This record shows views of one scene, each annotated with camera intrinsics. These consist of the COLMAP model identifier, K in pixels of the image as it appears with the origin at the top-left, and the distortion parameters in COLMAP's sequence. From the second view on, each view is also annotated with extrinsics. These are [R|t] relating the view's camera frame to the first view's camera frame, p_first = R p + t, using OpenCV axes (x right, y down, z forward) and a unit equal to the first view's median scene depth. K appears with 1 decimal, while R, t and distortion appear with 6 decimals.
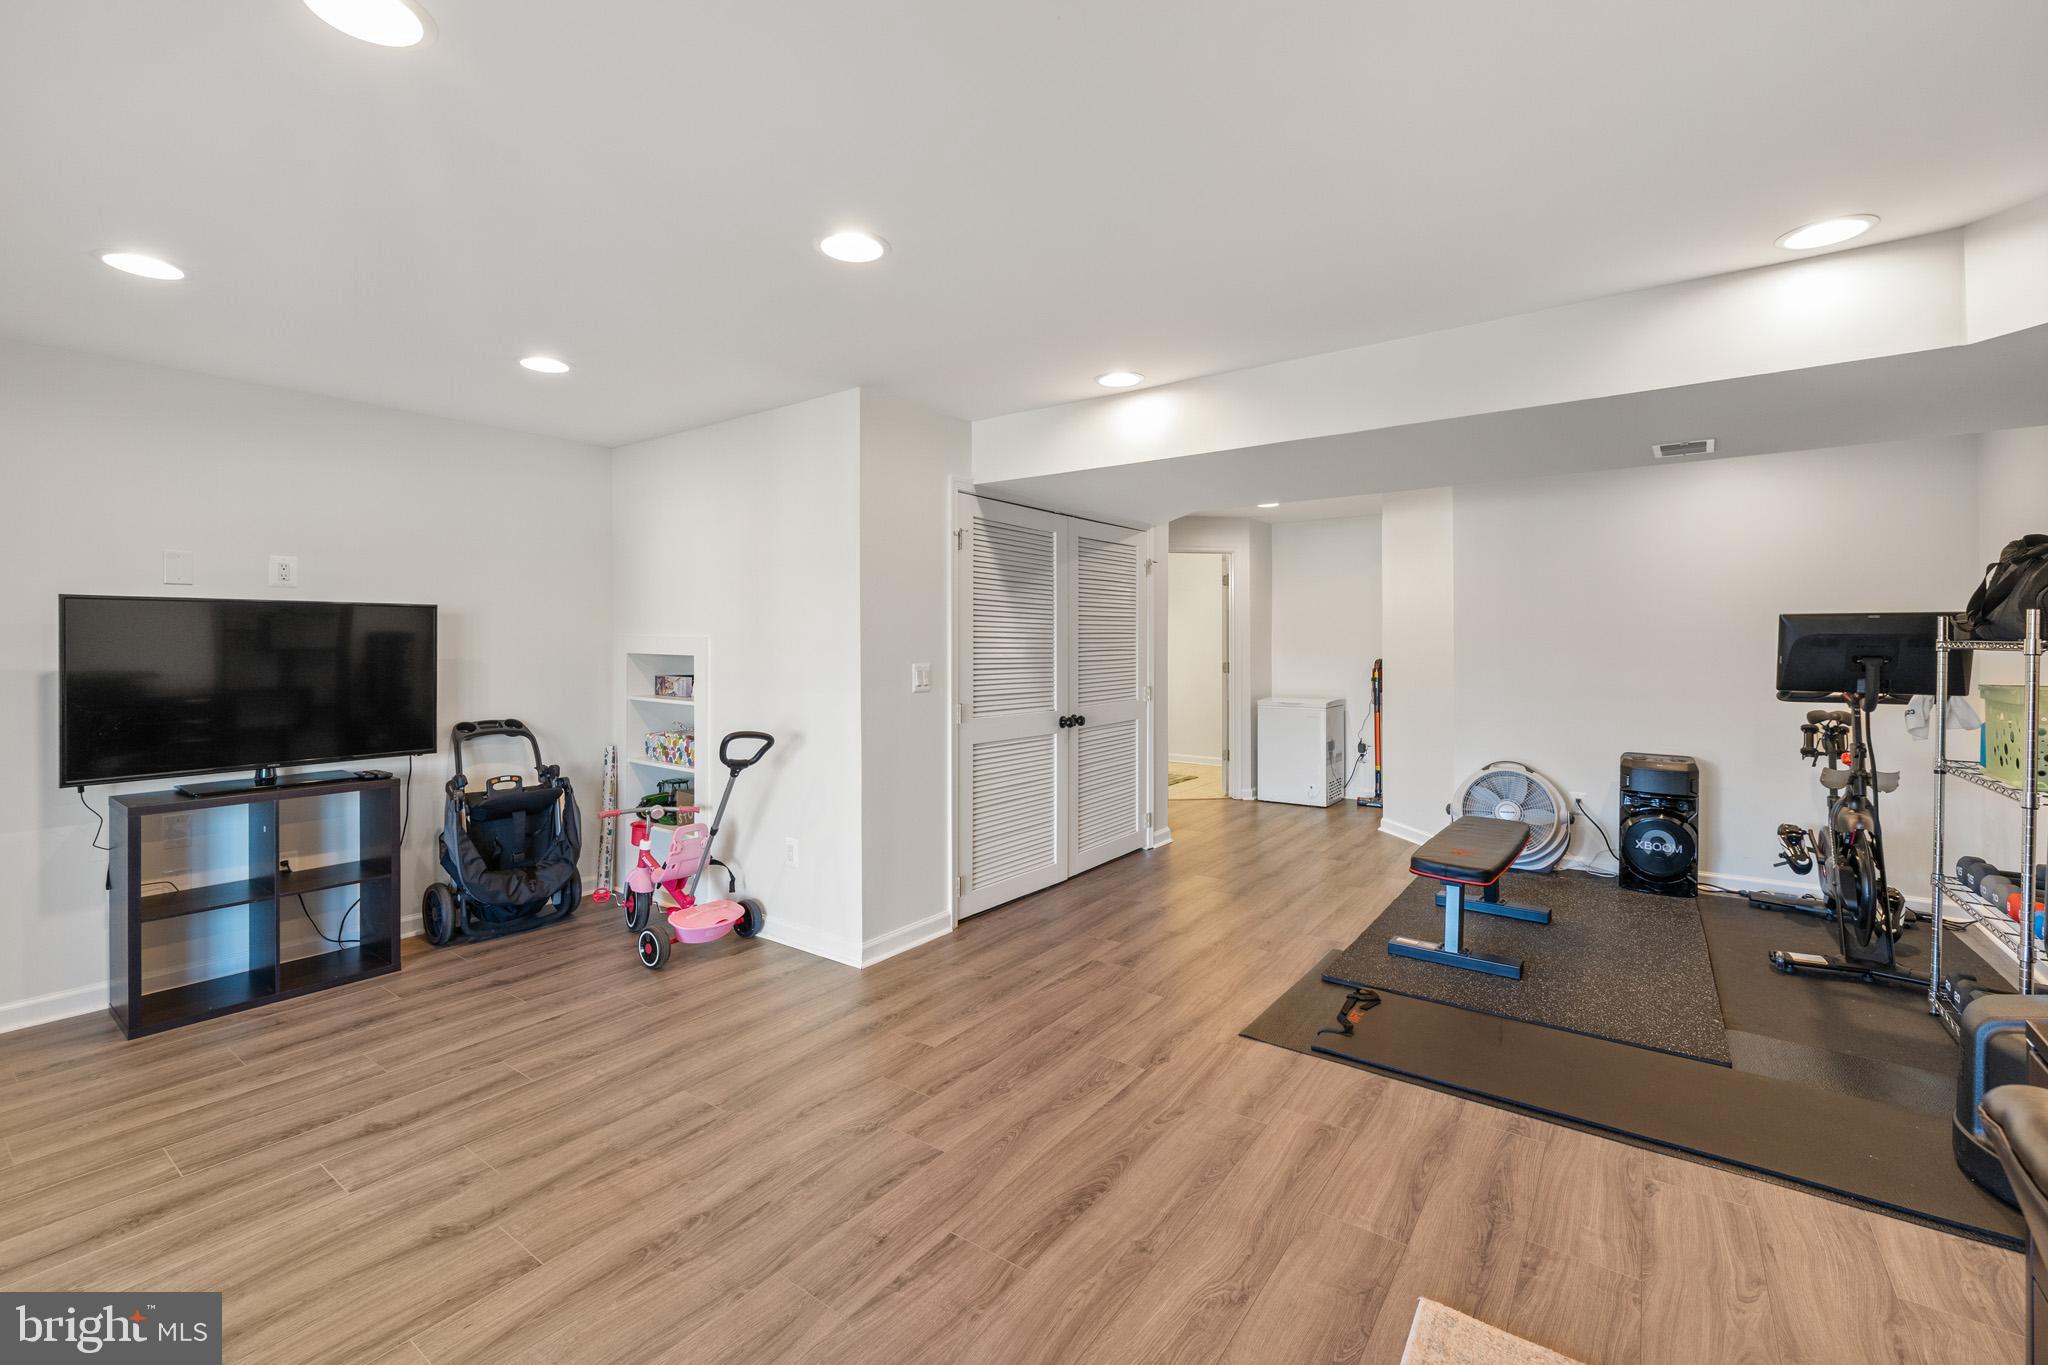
lens RADIAL K [[857.6, 0, 1020.3], [0, 857.6, 658.7], [0, 0, 1]] dist [0.000170, -0.000086]
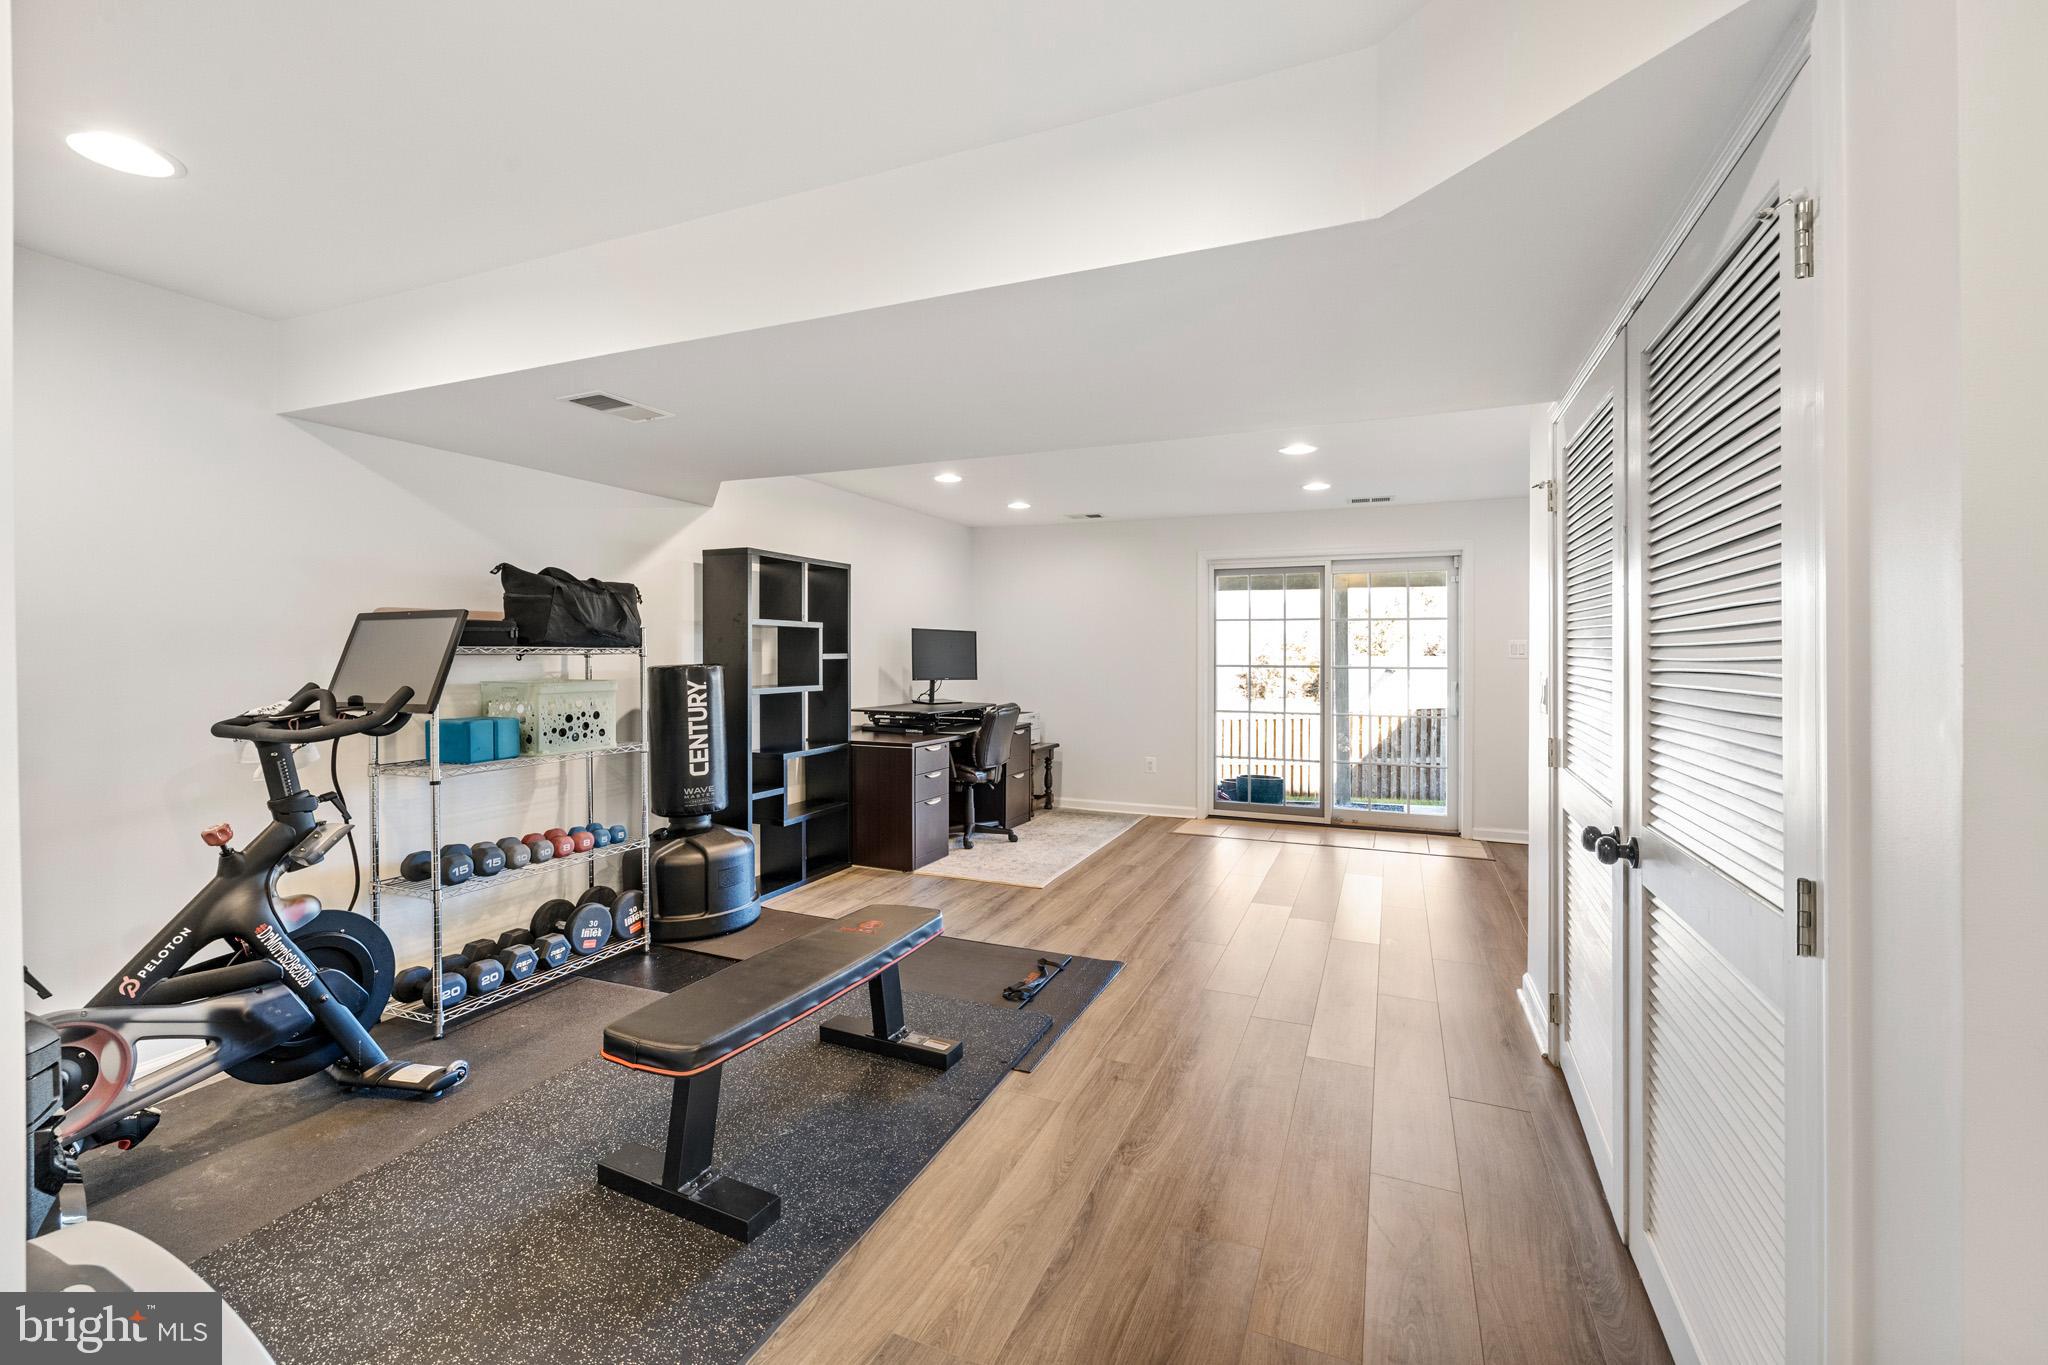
lens RADIAL K [[857.6, 0, 1020.3], [0, 857.6, 658.7], [0, 0, 1]] dist [0.000170, -0.000086]
pose [[-0.975066, 0.001719, -0.221909, 0.720144], [-0.001732, 0.999881, 0.015356, -0.026490], [0.221908, 0.015357, -0.974947, 2.299361]]
